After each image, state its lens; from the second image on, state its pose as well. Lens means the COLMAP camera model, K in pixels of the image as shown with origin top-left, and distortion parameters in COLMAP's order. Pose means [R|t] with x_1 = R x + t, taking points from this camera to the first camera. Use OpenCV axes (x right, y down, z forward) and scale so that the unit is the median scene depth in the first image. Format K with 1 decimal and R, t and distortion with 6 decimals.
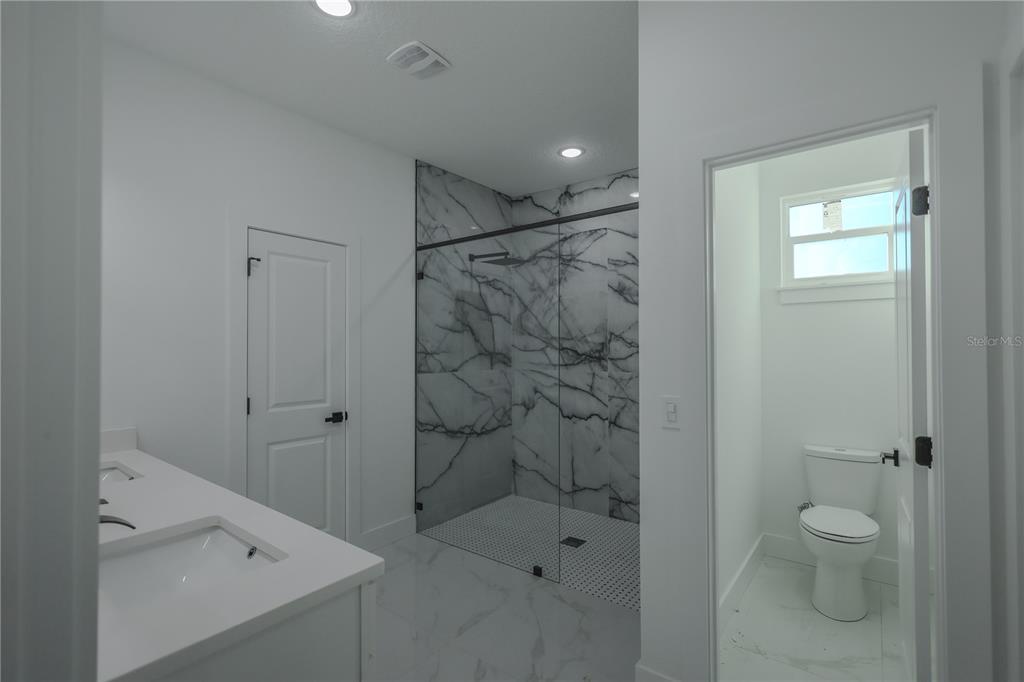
lens RADIAL K [[471.9, 0, 513.2], [0, 471.9, 343.3], [0, 0, 1]] dist [0.000090, 0.000192]
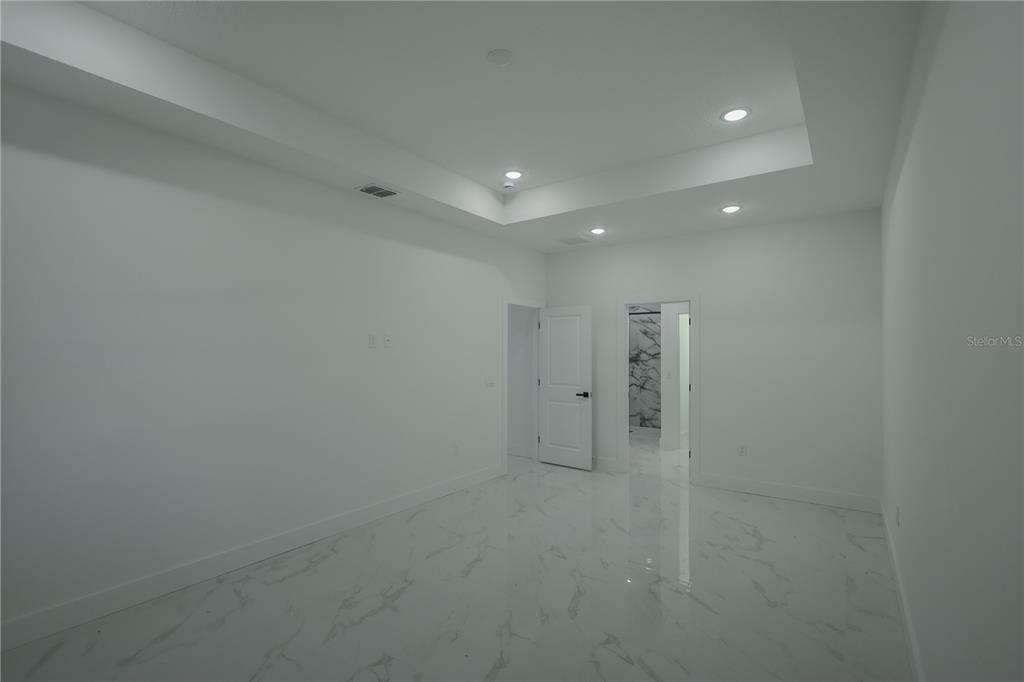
lens RADIAL K [[471.9, 0, 512.1], [0, 471.9, 344.2], [0, 0, 1]] dist [0.000090, 0.000192]
pose [[0.999501, 0.005998, 0.031002, -0.494377], [-0.005524, 0.999867, -0.015369, -0.010349], [-0.031090, 0.015190, 0.999401, -1.308366]]
